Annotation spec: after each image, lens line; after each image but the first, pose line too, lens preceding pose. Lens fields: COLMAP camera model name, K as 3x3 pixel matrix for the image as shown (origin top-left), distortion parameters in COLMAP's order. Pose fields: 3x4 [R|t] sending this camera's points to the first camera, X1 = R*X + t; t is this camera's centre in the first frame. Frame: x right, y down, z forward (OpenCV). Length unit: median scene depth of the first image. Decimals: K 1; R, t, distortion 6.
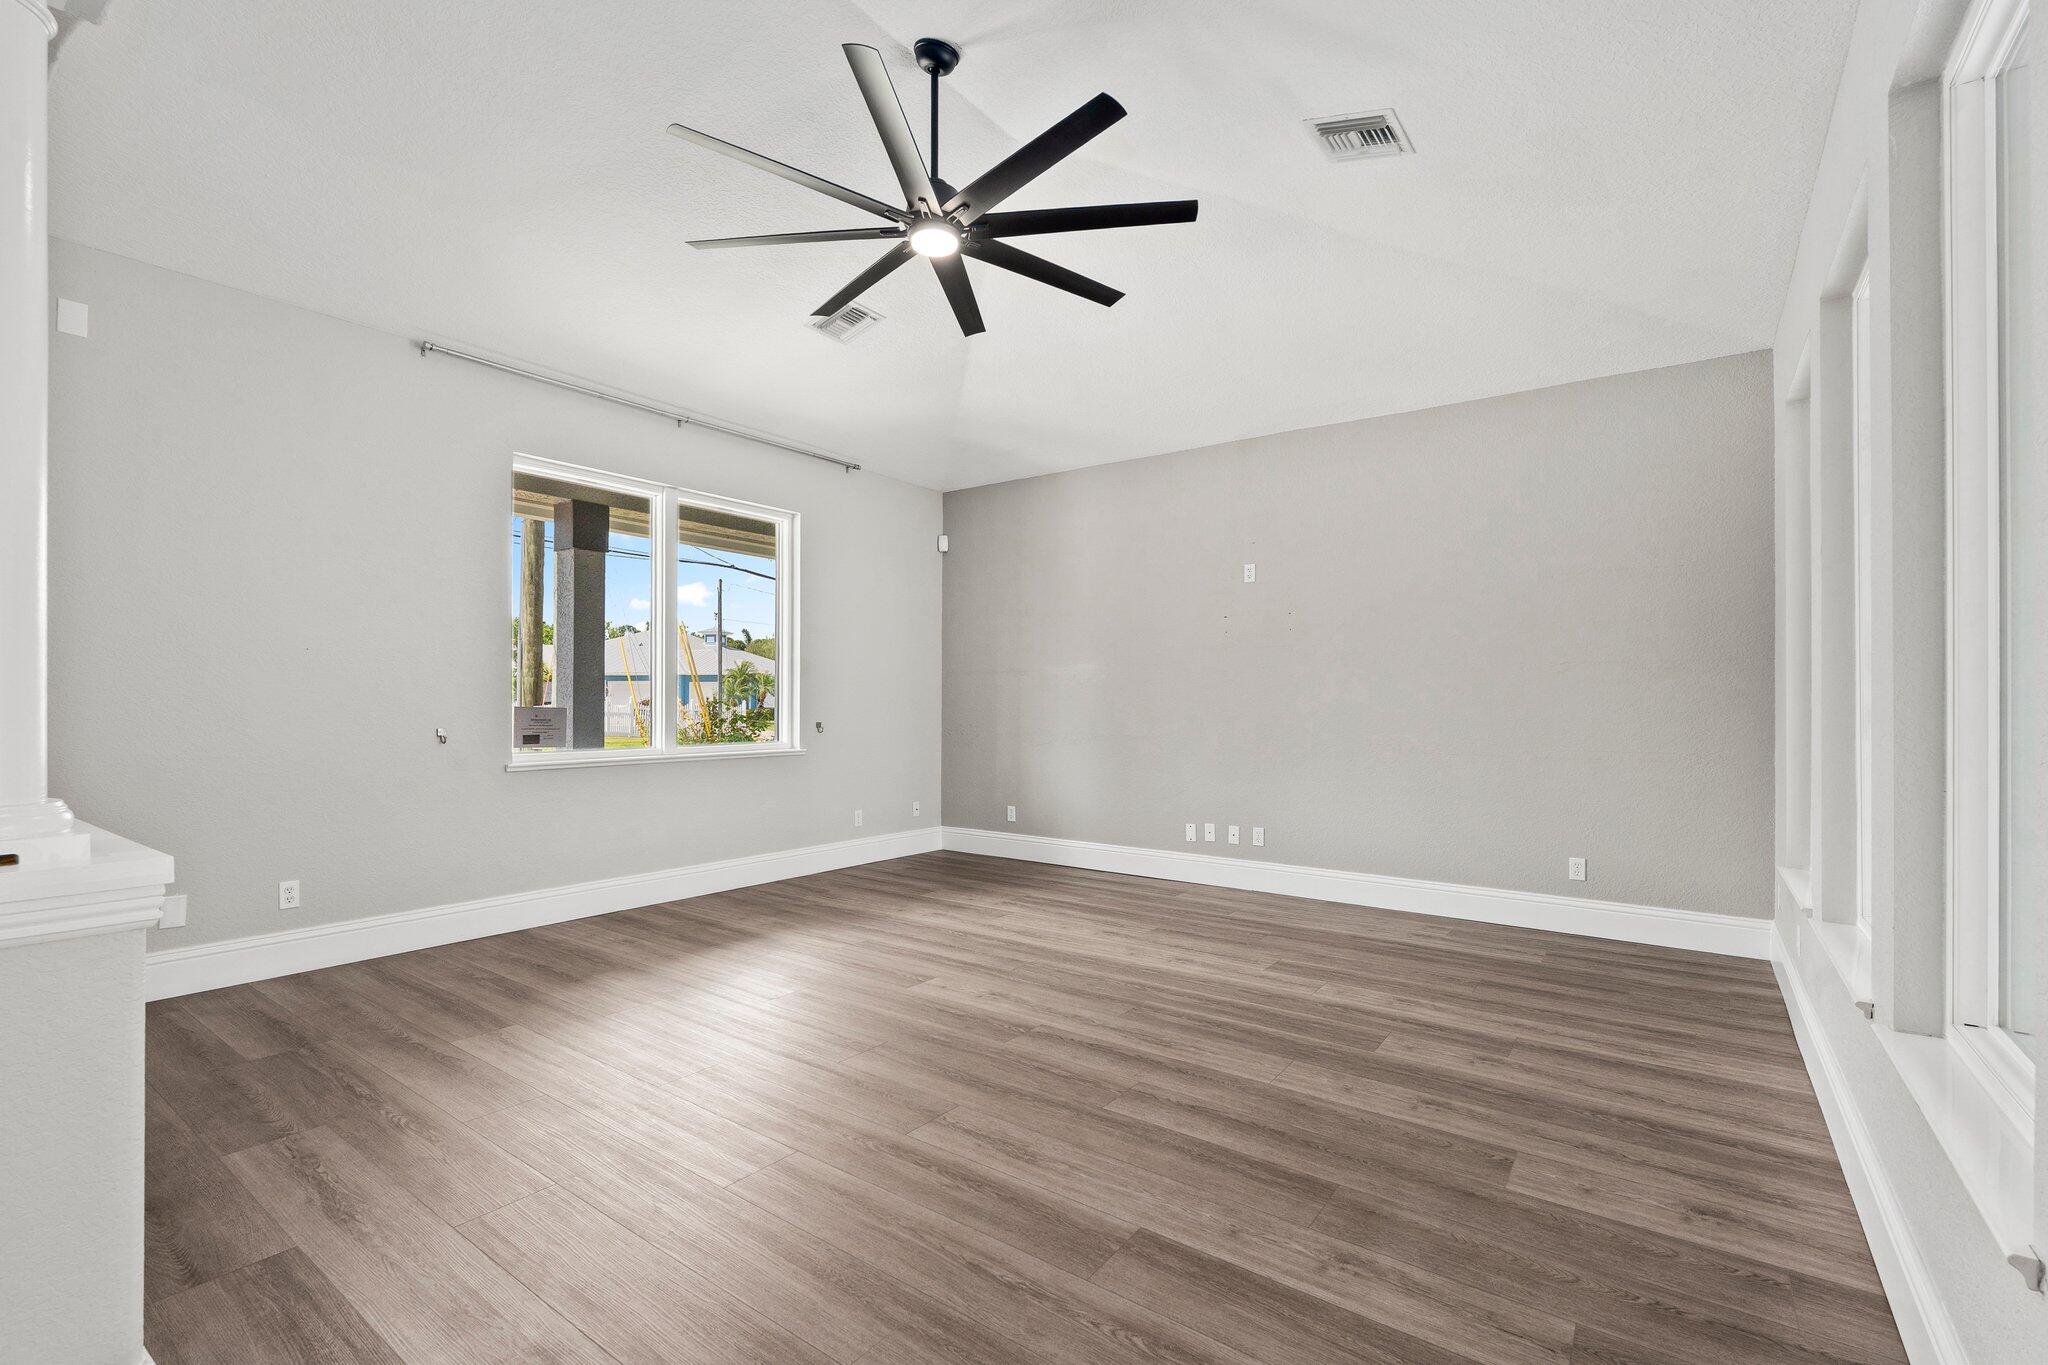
lens RADIAL K [[892.7, 0, 1017.1], [0, 892.7, 682.0], [0, 0, 1]] dist [-0.002797, -0.004203]
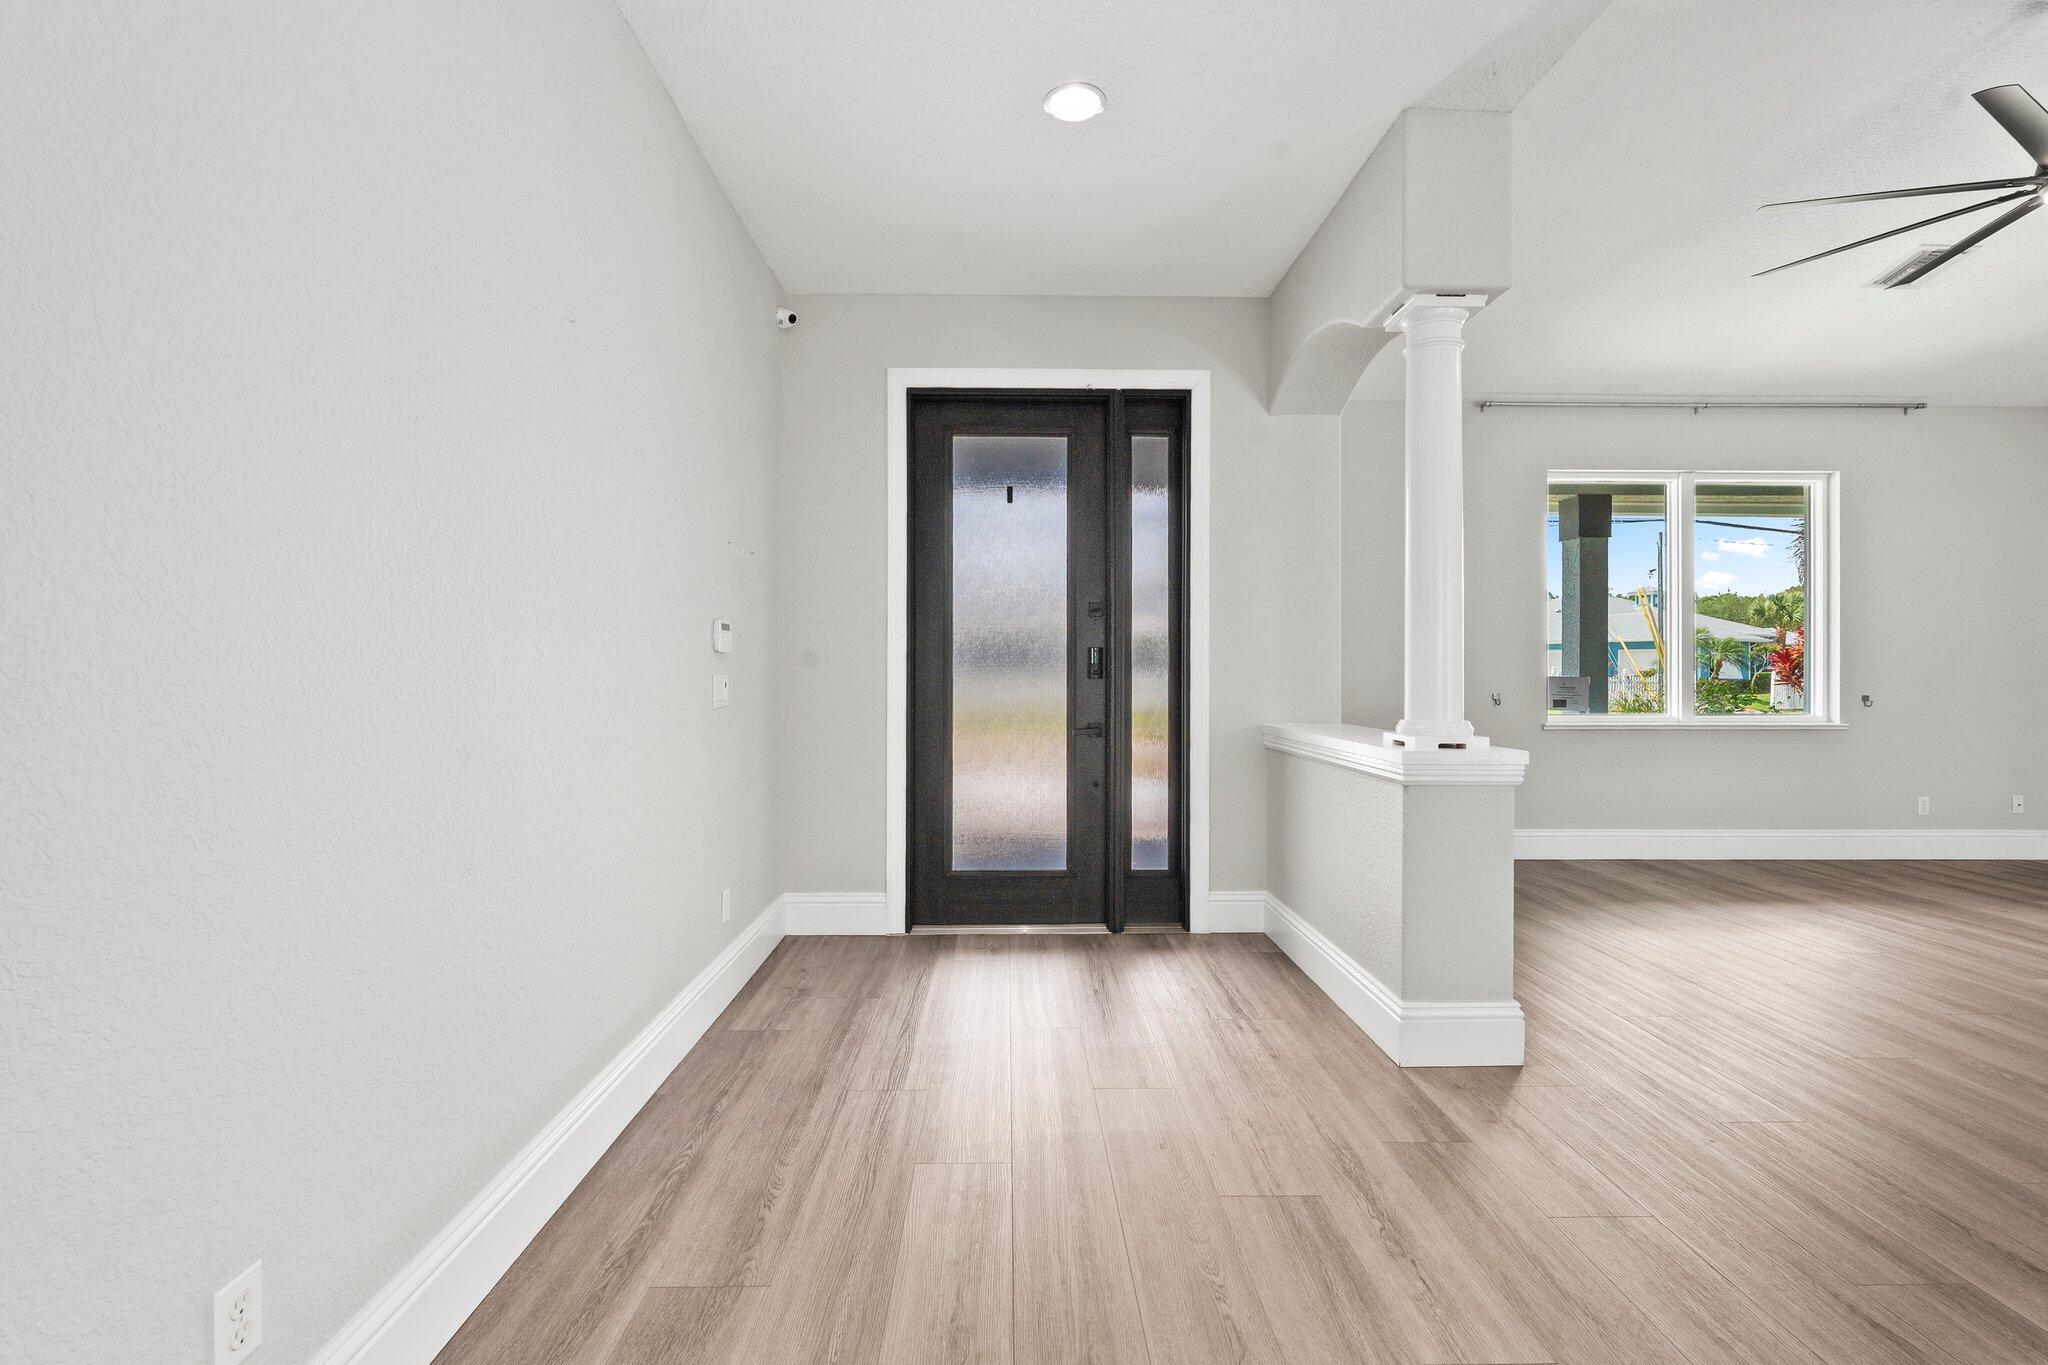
lens RADIAL K [[892.7, 0, 1017.1], [0, 892.7, 682.0], [0, 0, 1]] dist [-0.002797, -0.004203]
pose [[0.587482, 0.004035, -0.809227, -0.000106], [0.022178, 0.999532, 0.021085, -0.006024], [0.808933, -0.030334, 0.587117, -0.260760]]
